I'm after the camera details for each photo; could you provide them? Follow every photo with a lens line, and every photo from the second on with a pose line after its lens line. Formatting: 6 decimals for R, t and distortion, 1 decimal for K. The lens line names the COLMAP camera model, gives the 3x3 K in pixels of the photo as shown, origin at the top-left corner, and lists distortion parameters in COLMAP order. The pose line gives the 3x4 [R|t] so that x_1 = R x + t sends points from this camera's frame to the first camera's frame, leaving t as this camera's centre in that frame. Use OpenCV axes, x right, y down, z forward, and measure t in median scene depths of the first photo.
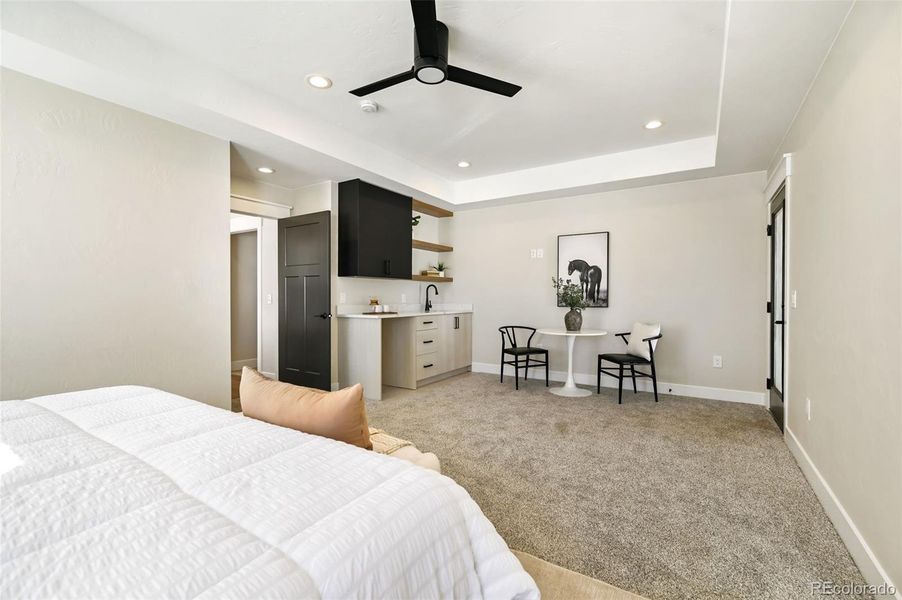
lens RADIAL K [[393.0, 0, 452.5], [0, 393.0, 309.8], [0, 0, 1]] dist [0.000356, 0.000034]
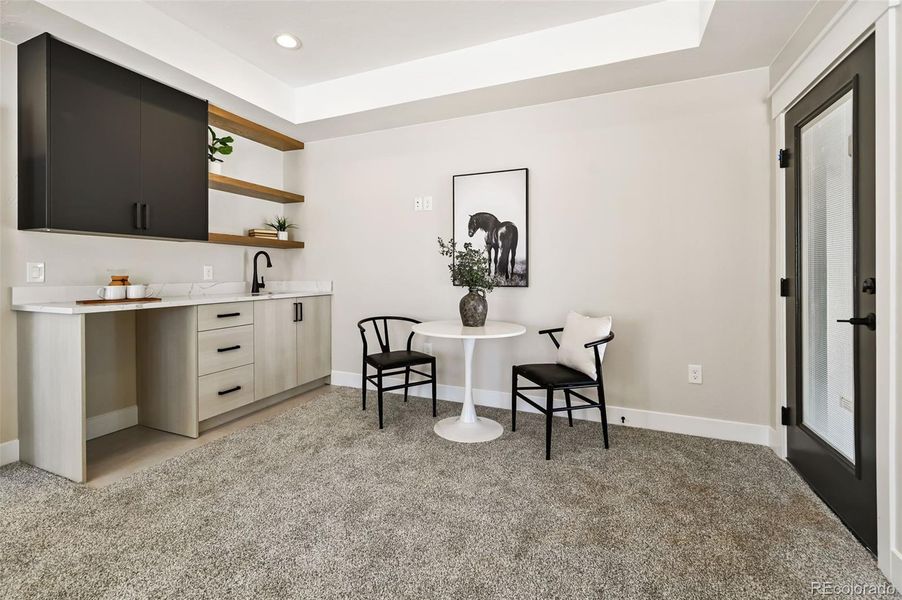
lens RADIAL K [[371.9, 0, 447.1], [0, 371.9, 279.5], [0, 0, 1]] dist [-0.001641, -0.000156]
pose [[0.988582, -0.003357, 0.150646, 0.174731], [0.005276, 0.999910, -0.012341, -0.011524], [-0.150591, 0.012995, 0.988511, 0.421946]]
